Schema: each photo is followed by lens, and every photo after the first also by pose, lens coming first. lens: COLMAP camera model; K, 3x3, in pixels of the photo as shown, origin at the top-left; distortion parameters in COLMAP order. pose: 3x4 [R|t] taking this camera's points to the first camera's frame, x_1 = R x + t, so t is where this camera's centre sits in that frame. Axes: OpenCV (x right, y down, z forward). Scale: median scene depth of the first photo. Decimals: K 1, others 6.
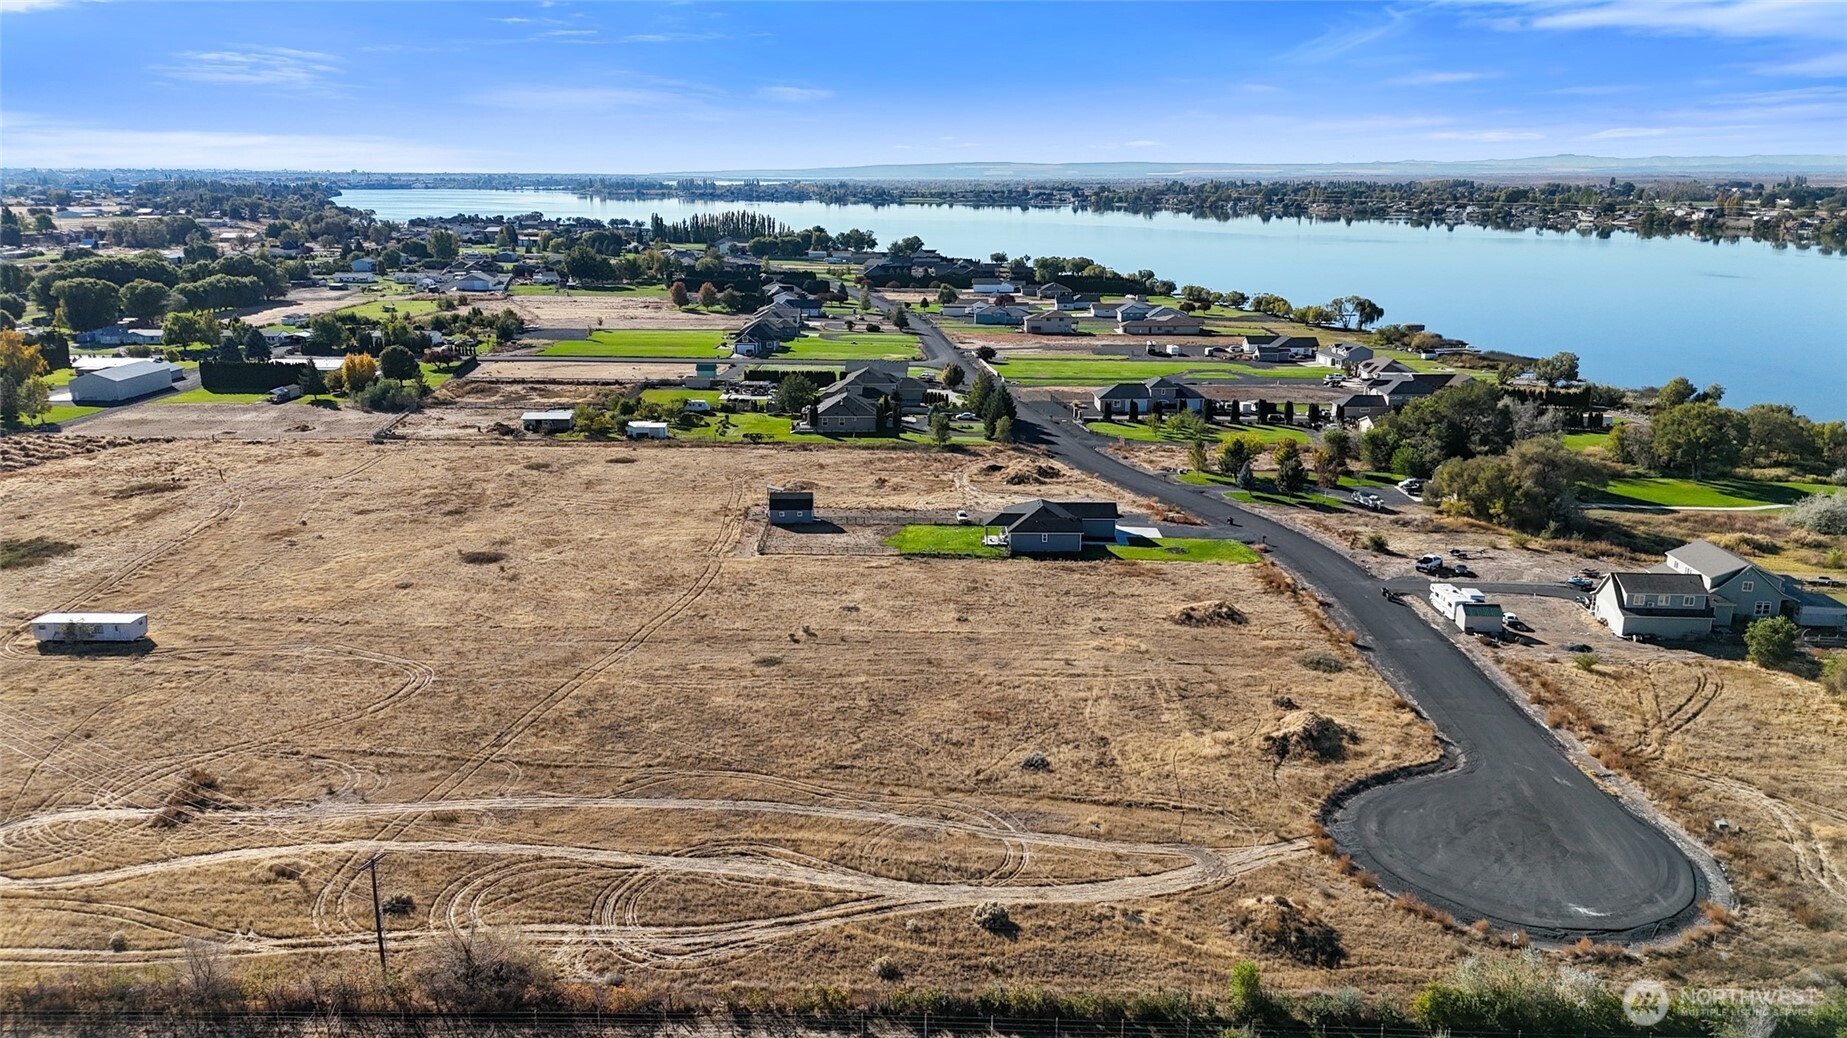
lens RADIAL K [[1359.3, 0, 913.6], [0, 1359.3, 533.8], [0, 0, 1]] dist [0.057815, -0.033426]
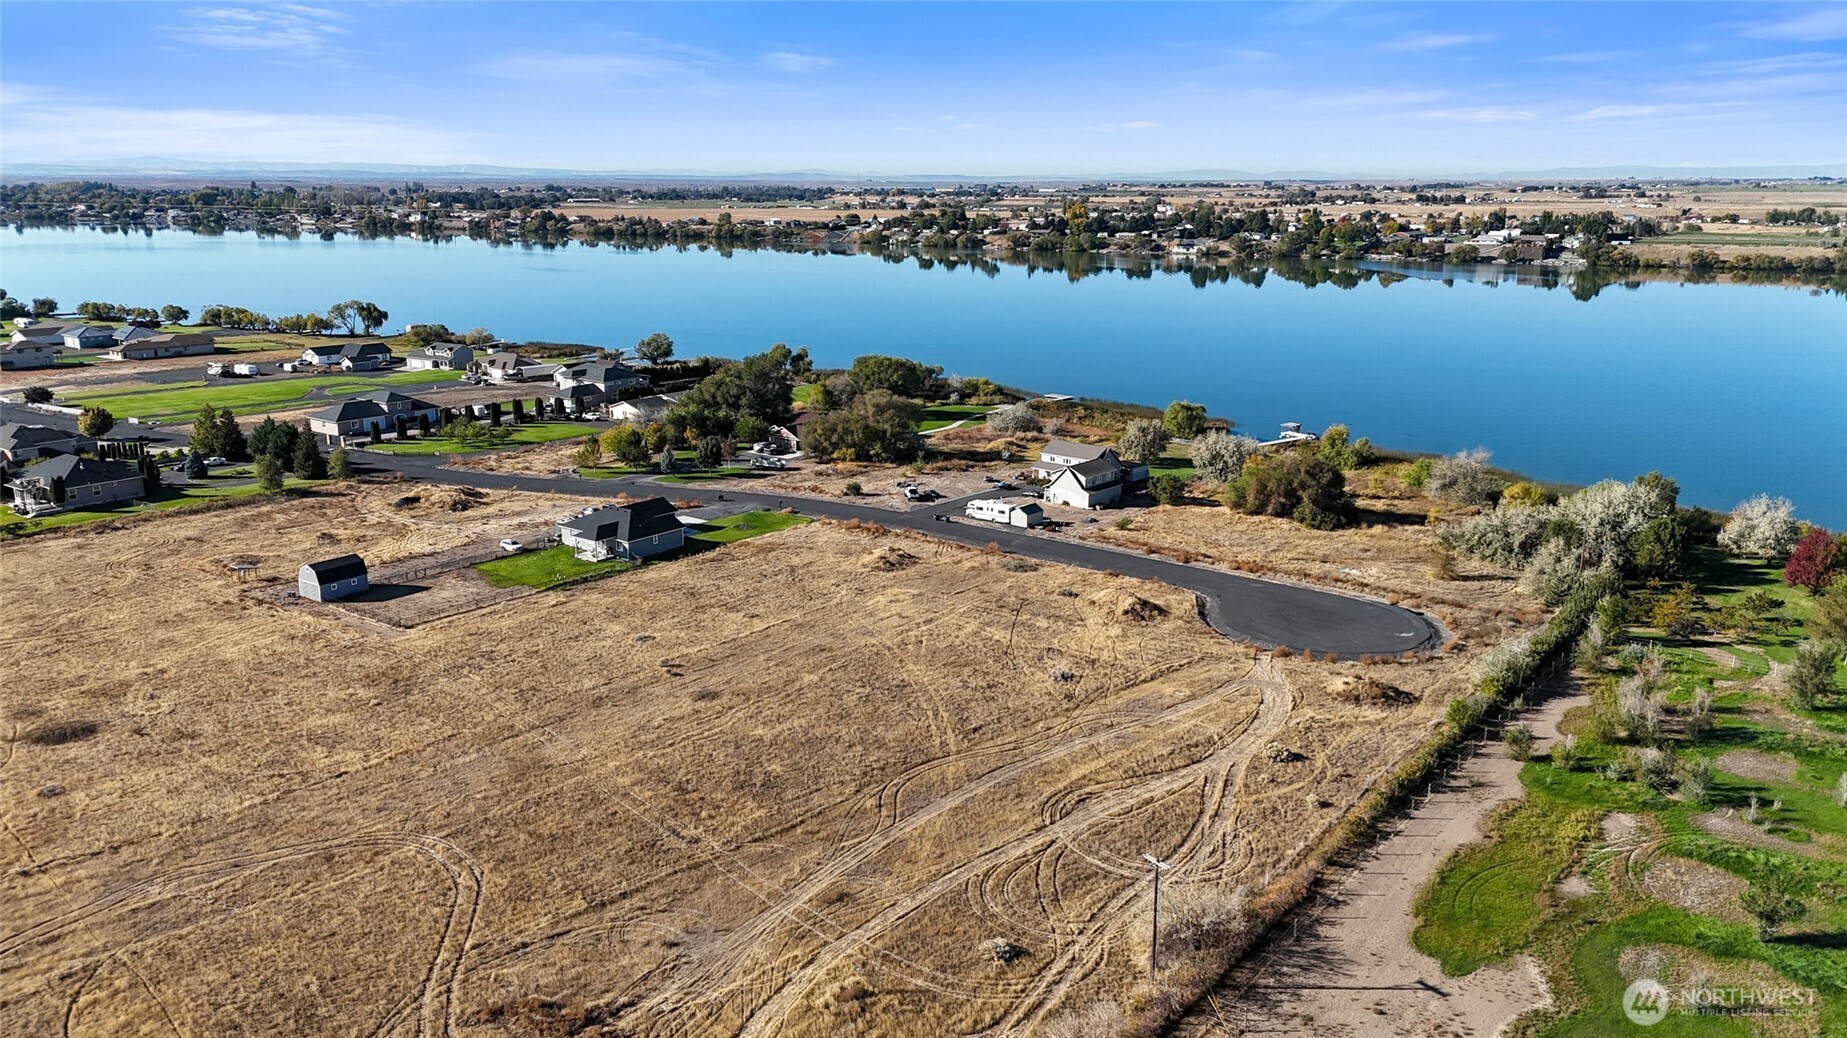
lens RADIAL K [[1359.3, 0, 914.7], [0, 1359.3, 513.4], [0, 0, 1]] dist [0.057815, -0.033426]
pose [[0.604546, -0.189189, 0.773777, -0.131744], [0.201785, 0.976075, 0.080998, -0.013802], [-0.770589, 0.107170, 0.628258, 0.051275]]
